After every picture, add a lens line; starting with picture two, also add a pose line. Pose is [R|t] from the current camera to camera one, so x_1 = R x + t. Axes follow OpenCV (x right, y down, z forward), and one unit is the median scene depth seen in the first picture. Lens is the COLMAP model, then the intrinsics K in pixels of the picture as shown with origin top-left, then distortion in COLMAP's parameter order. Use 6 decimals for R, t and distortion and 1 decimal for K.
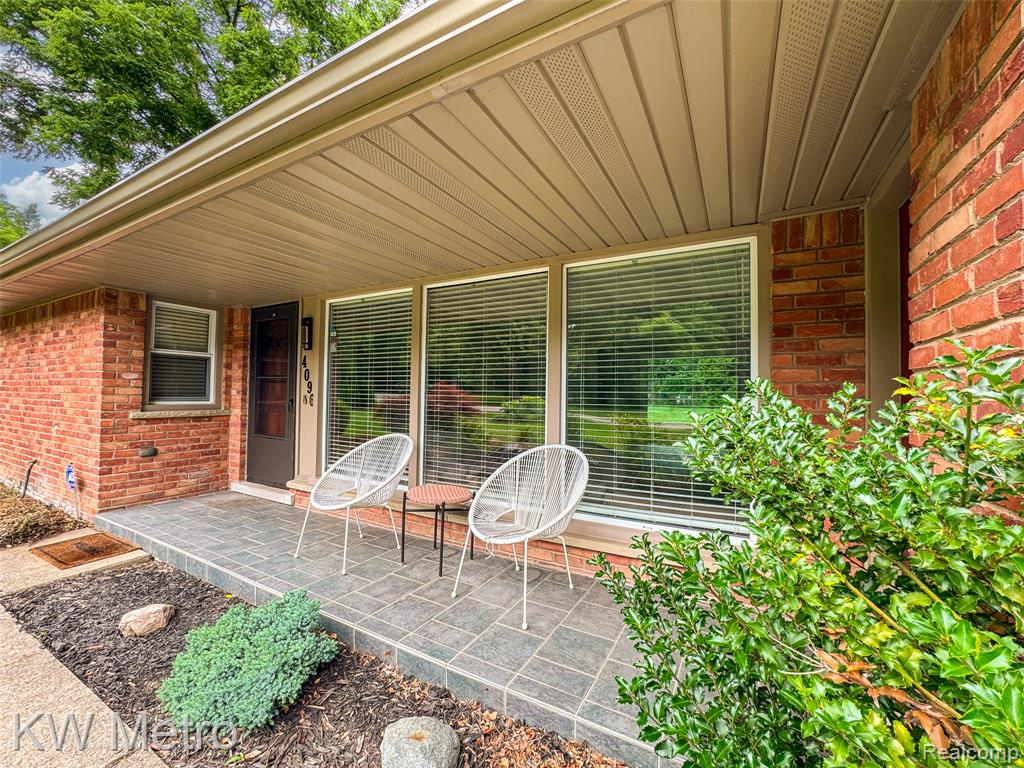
lens RADIAL K [[415.4, 0, 512.0], [0, 415.4, 384.0], [0, 0, 1]] dist [-0.000491, 0.000132]
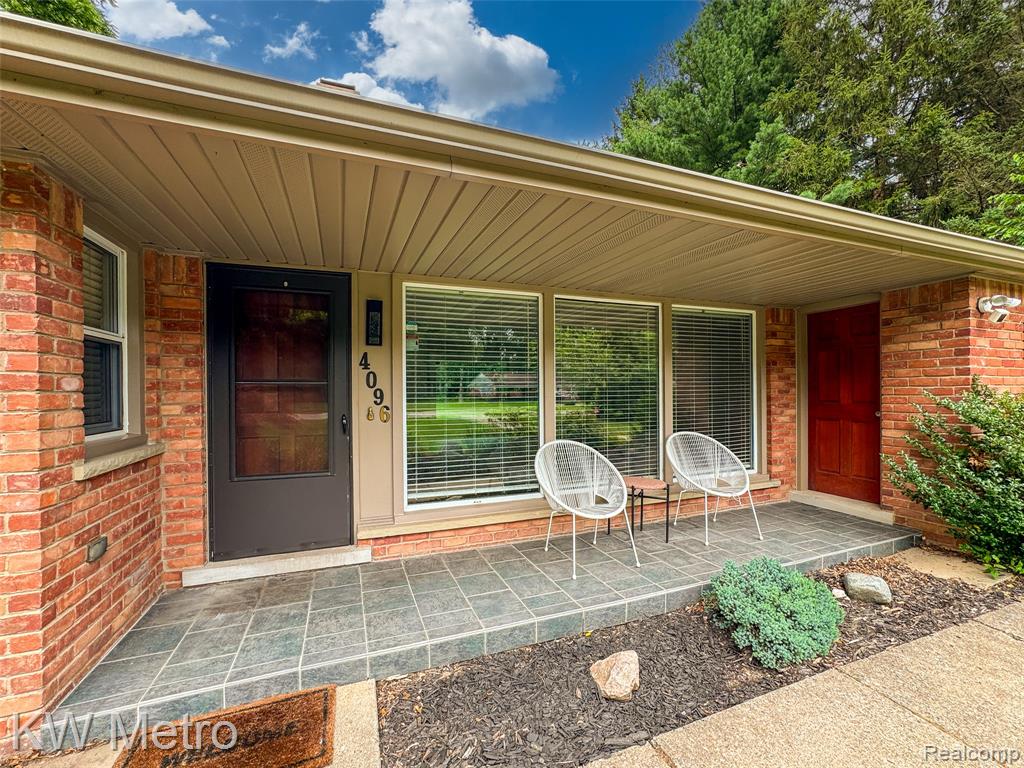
lens RADIAL K [[430.8, 0, 517.5], [0, 430.8, 388.7], [0, 0, 1]] dist [-0.000918, 0.000089]
pose [[0.631225, -0.018204, 0.775386, -0.934208], [-0.003876, 0.999638, 0.026625, -0.027413], [-0.775590, -0.019812, 0.630926, 0.336851]]
